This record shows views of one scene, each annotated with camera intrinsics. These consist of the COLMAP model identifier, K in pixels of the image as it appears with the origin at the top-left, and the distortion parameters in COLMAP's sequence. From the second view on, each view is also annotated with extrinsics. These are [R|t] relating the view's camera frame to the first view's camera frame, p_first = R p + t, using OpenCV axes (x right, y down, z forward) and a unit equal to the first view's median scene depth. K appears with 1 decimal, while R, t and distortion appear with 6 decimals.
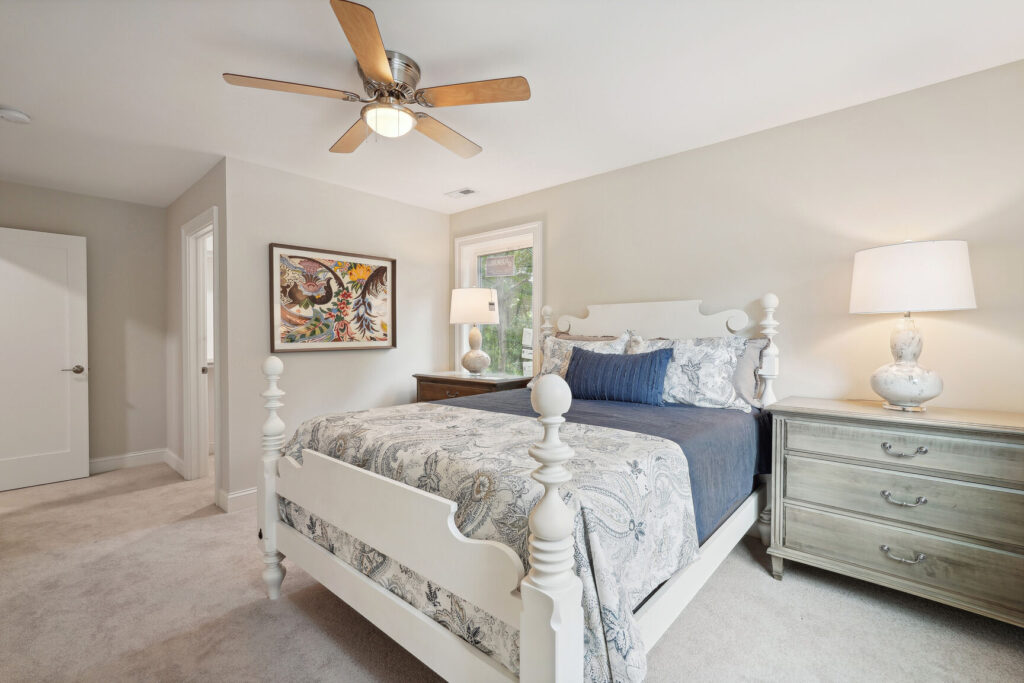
lens RADIAL K [[463.6, 0, 511.1], [0, 463.6, 345.0], [0, 0, 1]] dist [-0.008005, 0.001361]
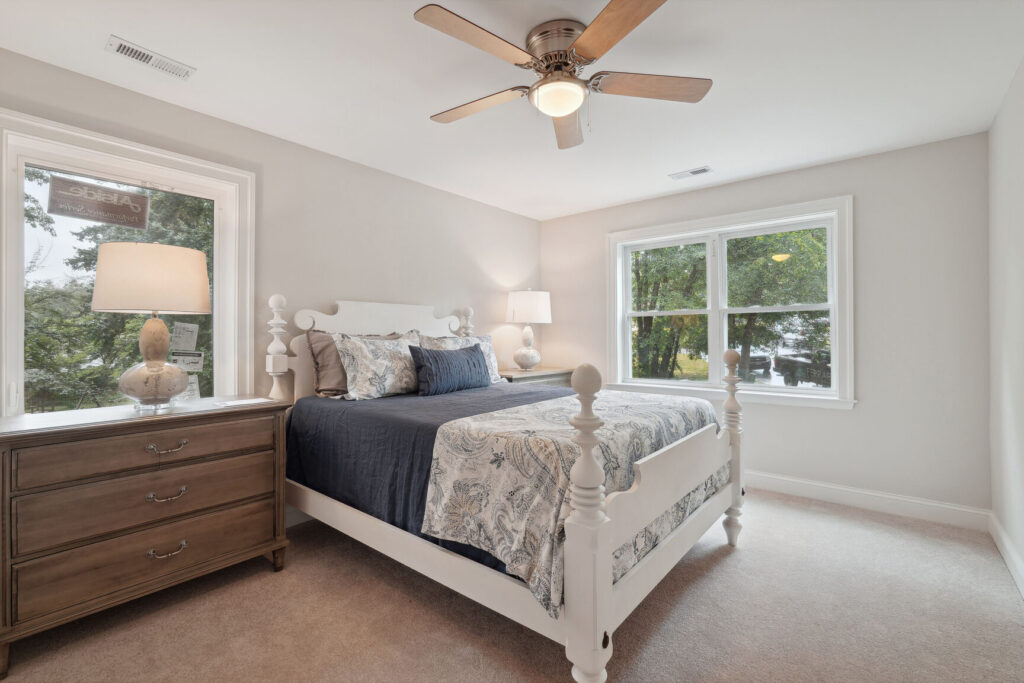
lens RADIAL K [[463.6, 0, 511.3], [0, 463.6, 333.3], [0, 0, 1]] dist [-0.008005, 0.001361]
pose [[-0.047302, 0.000548, 0.998880, -1.116098], [0.019073, 0.999818, 0.000354, -0.023315], [-0.998699, 0.019068, -0.047304, 1.081674]]
